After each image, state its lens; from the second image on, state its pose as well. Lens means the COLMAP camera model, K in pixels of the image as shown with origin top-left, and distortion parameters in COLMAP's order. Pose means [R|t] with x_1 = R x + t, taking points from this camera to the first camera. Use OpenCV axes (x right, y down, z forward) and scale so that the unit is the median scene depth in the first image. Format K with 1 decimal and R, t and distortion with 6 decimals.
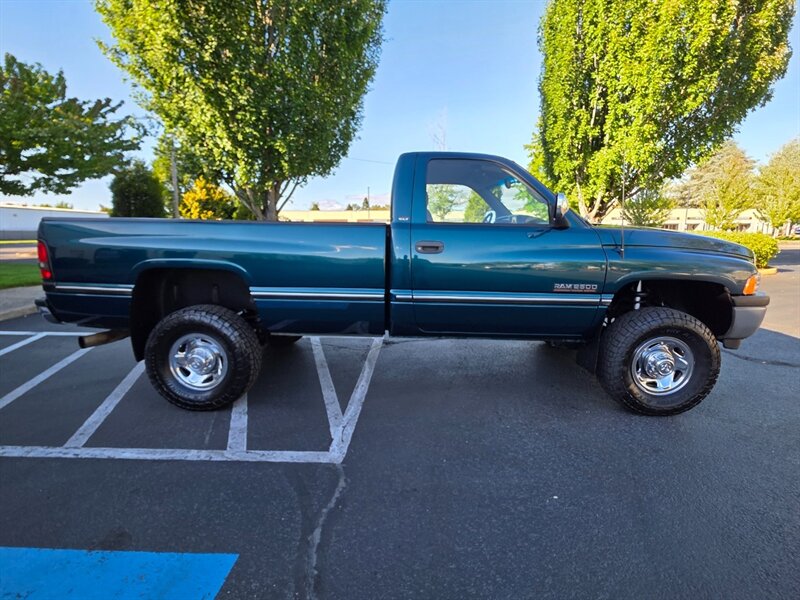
lens RADIAL K [[686.8, 0, 397.9], [0, 686.8, 302.7], [0, 0, 1]] dist [0.032674, -0.005359]
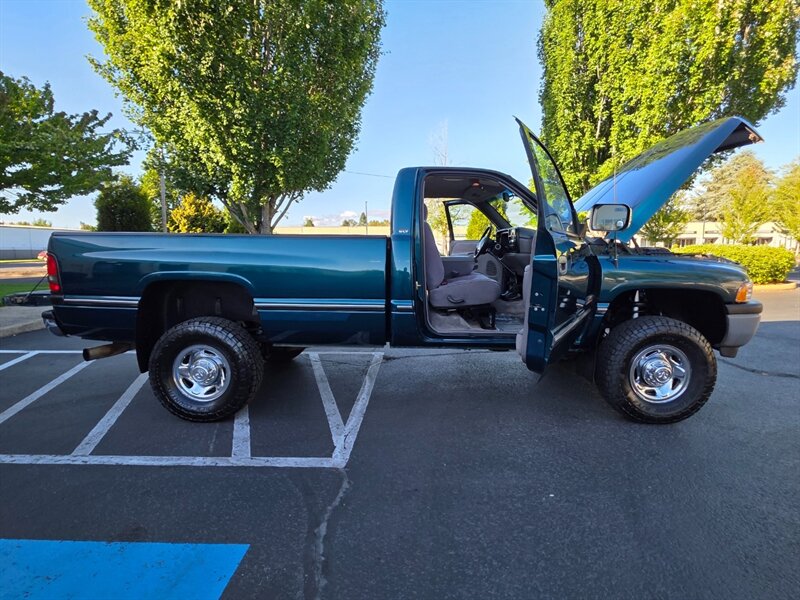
lens RADIAL K [[1174.5, 0, 396.7], [0, 1174.5, 308.7], [0, 0, 1]] dist [0.152758, -0.489662]
pose [[0.999978, -0.006540, 0.000837, -0.004027], [0.006586, 0.996685, -0.081093, 0.133256], [-0.000304, 0.081097, 0.996706, -0.728725]]
